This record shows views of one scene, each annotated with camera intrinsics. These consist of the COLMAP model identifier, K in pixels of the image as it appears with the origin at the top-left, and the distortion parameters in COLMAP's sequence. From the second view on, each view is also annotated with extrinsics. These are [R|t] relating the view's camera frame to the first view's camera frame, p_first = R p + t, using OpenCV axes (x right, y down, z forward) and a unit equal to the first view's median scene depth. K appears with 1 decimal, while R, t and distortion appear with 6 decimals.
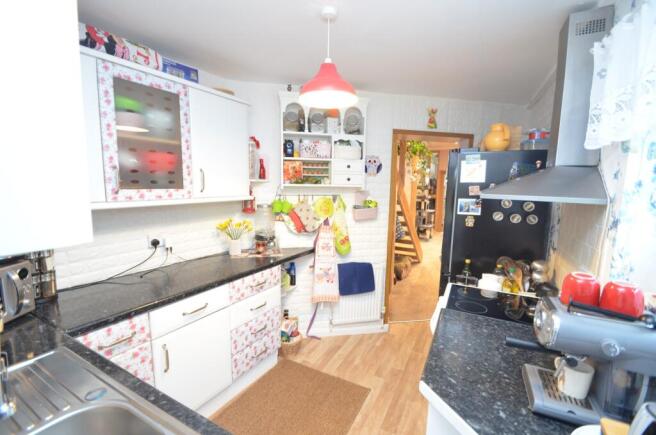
lens RADIAL K [[291.1, 0, 329.4], [0, 291.1, 217.1], [0, 0, 1]] dist [0.013564, -0.012958]
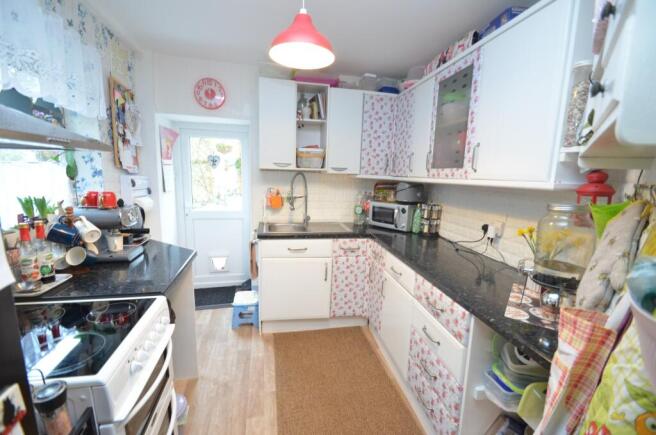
lens RADIAL K [[285.3, 0, 327.8], [0, 285.3, 214.4], [0, 0, 1]] dist [0.001596, 0.000172]
pose [[-0.766073, 0.060888, -0.639863, 0.423387], [-0.110498, 0.968206, 0.224426, -0.113984], [0.633184, 0.242630, -0.734989, 1.467914]]
